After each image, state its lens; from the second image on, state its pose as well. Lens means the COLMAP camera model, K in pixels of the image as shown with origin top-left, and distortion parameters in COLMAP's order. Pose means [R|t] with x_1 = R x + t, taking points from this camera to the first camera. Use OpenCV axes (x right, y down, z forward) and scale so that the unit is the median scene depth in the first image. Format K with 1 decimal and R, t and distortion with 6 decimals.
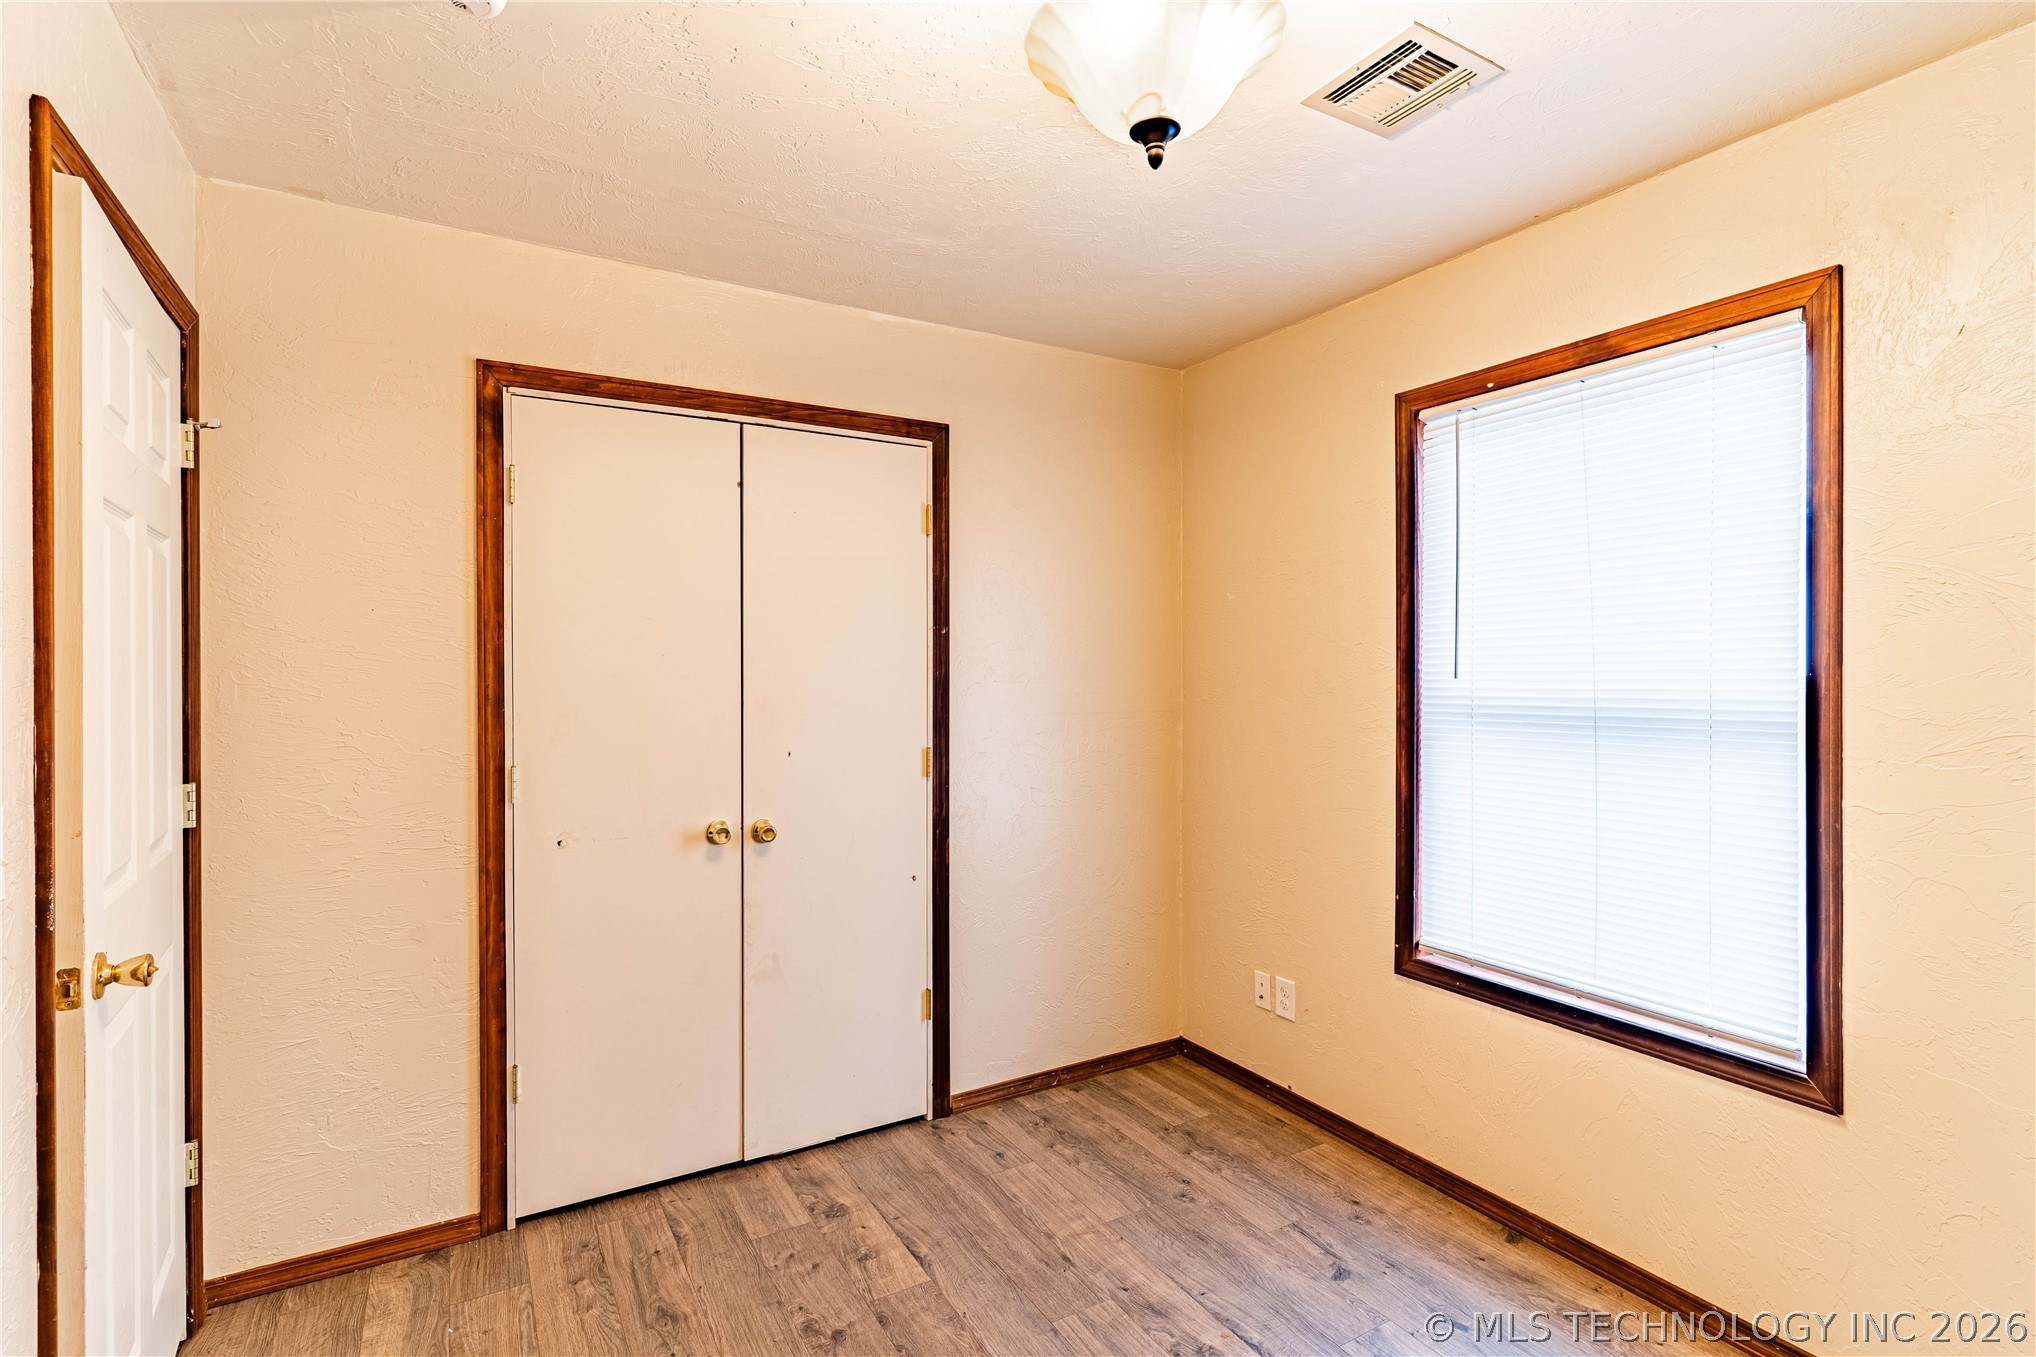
lens RADIAL K [[967.9, 0, 1018.0], [0, 967.9, 678.5], [0, 0, 1]] dist [0.007158, 0.000907]
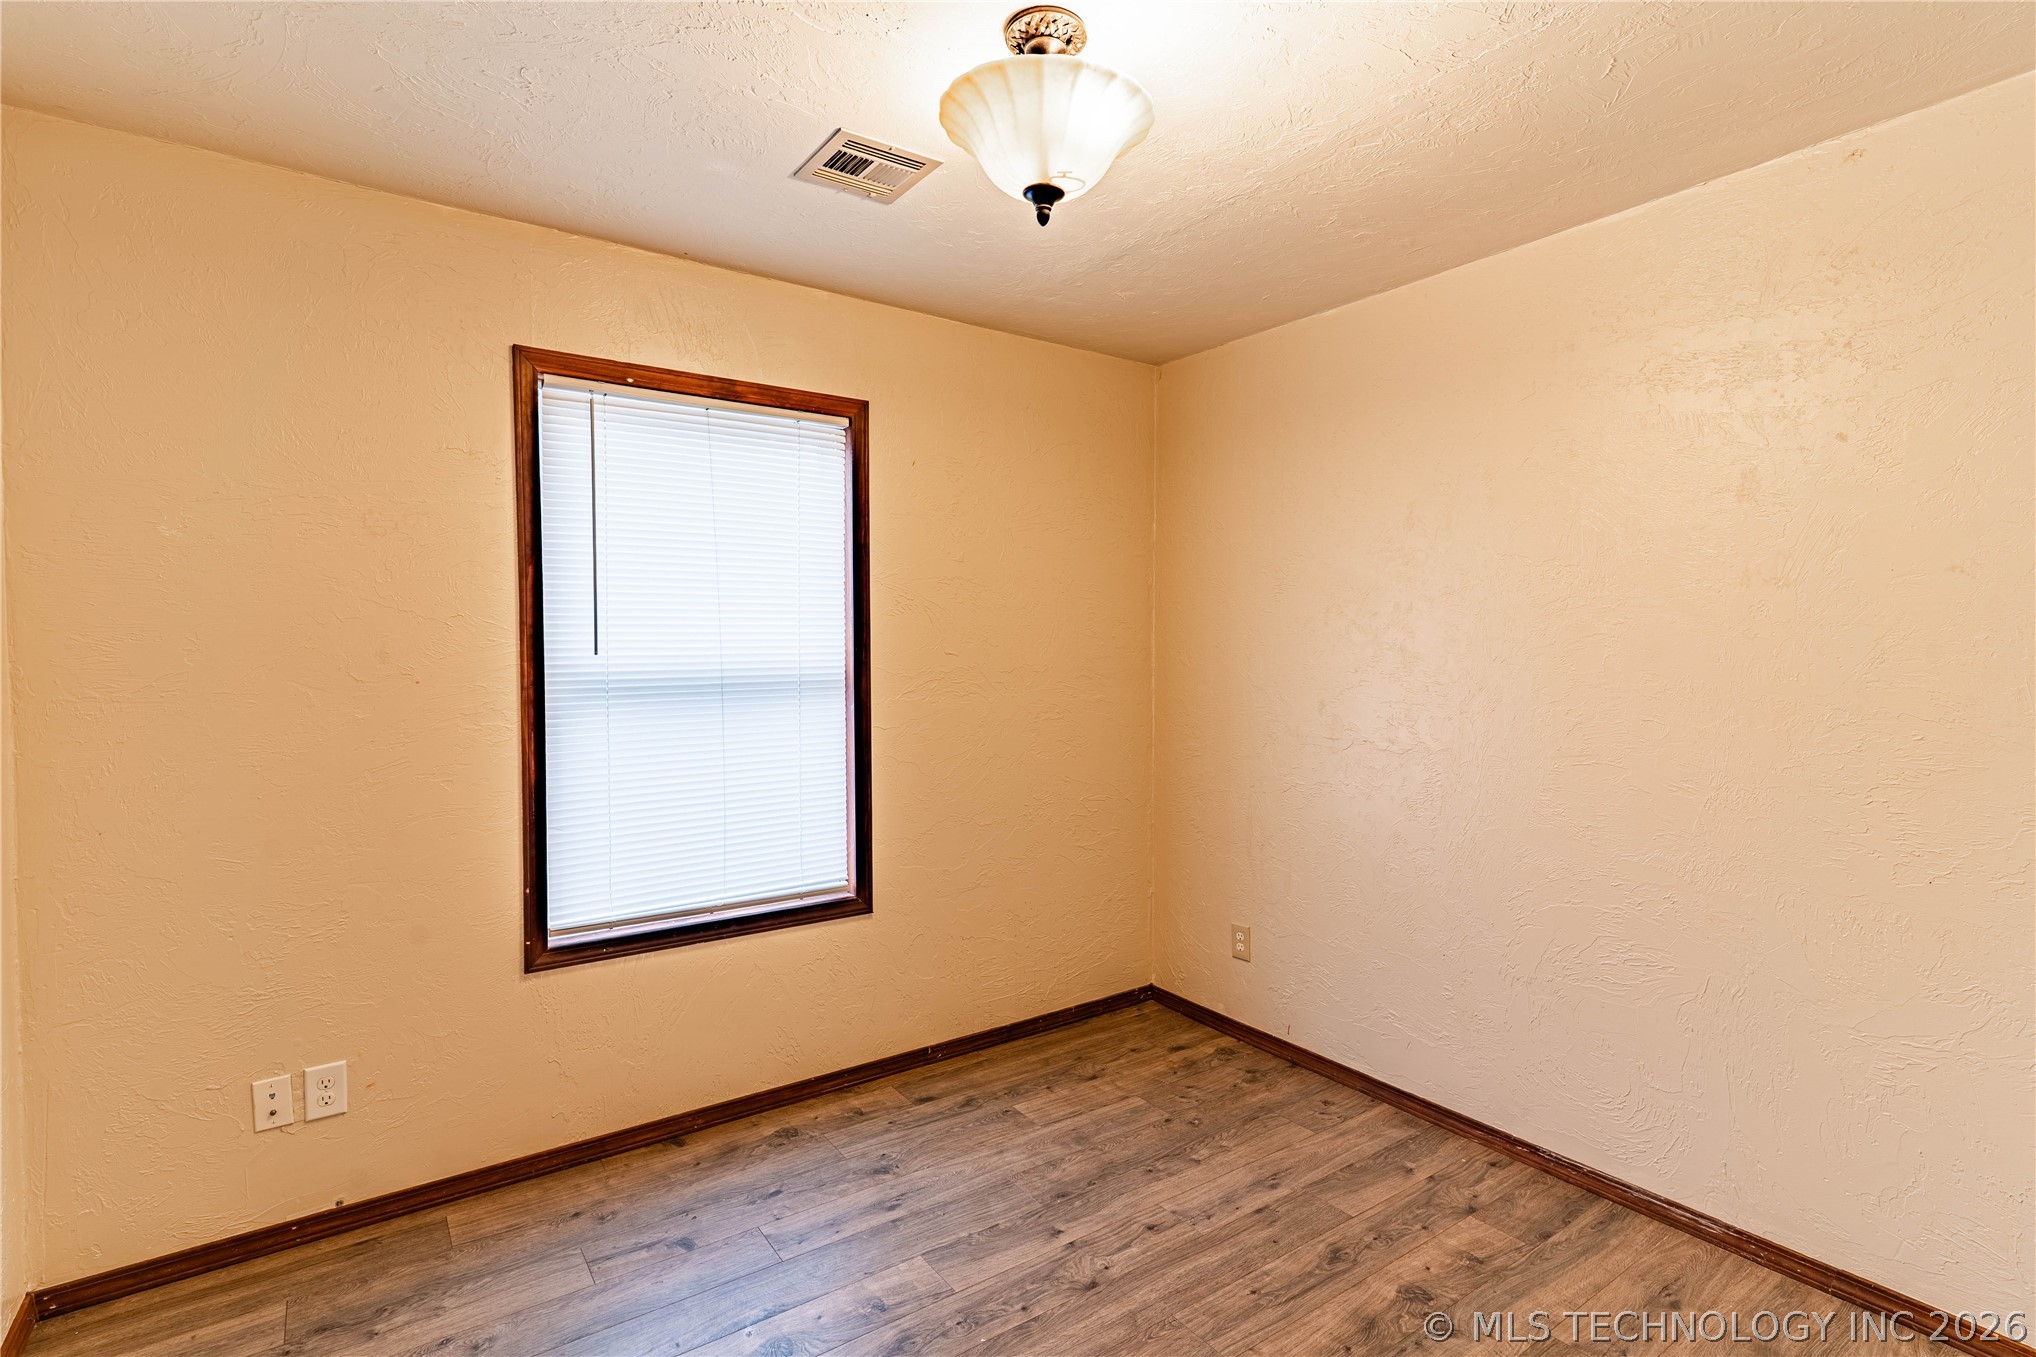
lens RADIAL K [[967.9, 0, 1018.0], [0, 967.9, 678.5], [0, 0, 1]] dist [0.007158, 0.000907]
pose [[-0.079130, -0.032954, 0.996319, -0.592245], [0.009432, 0.999384, 0.033805, -0.005474], [-0.996820, 0.012072, -0.078770, 0.630100]]
